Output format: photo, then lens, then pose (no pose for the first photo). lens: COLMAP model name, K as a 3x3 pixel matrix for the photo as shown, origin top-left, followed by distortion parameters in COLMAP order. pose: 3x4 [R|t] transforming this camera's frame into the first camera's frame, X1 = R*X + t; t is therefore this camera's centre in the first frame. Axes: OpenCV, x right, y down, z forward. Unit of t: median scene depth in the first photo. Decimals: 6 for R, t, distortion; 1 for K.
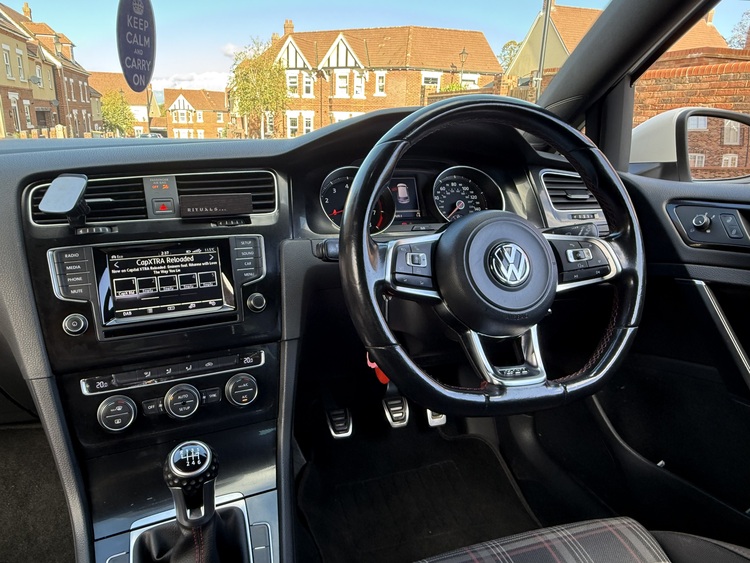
lens RADIAL K [[503.5, 0, 370.1], [0, 503.5, 276.3], [0, 0, 1]] dist [-0.011270, 0.004293]
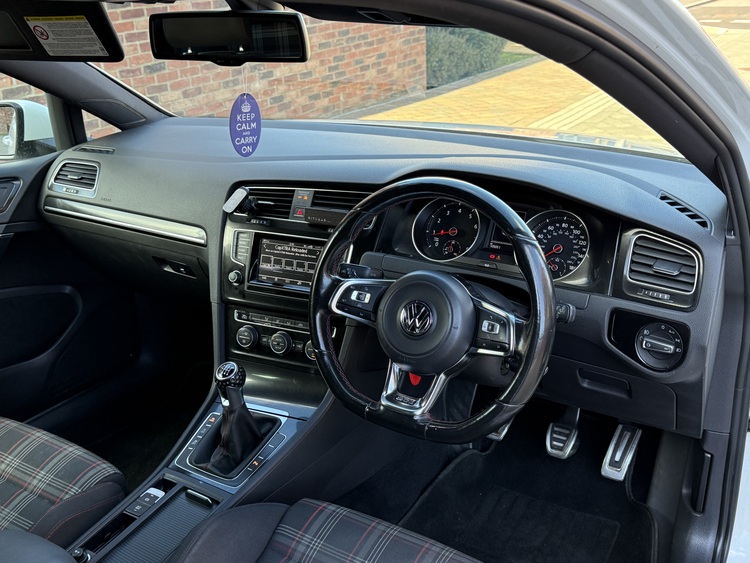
lens RADIAL K [[784.4, 0, 375.0], [0, 784.4, 281.9], [0, 0, 1]] dist [0.018114, 0.000000]
pose [[0.639657, 0.252650, -0.725952, 1.428092], [-0.173140, 0.967526, 0.184165, -0.399710], [0.748907, 0.007889, 0.662629, -0.336913]]
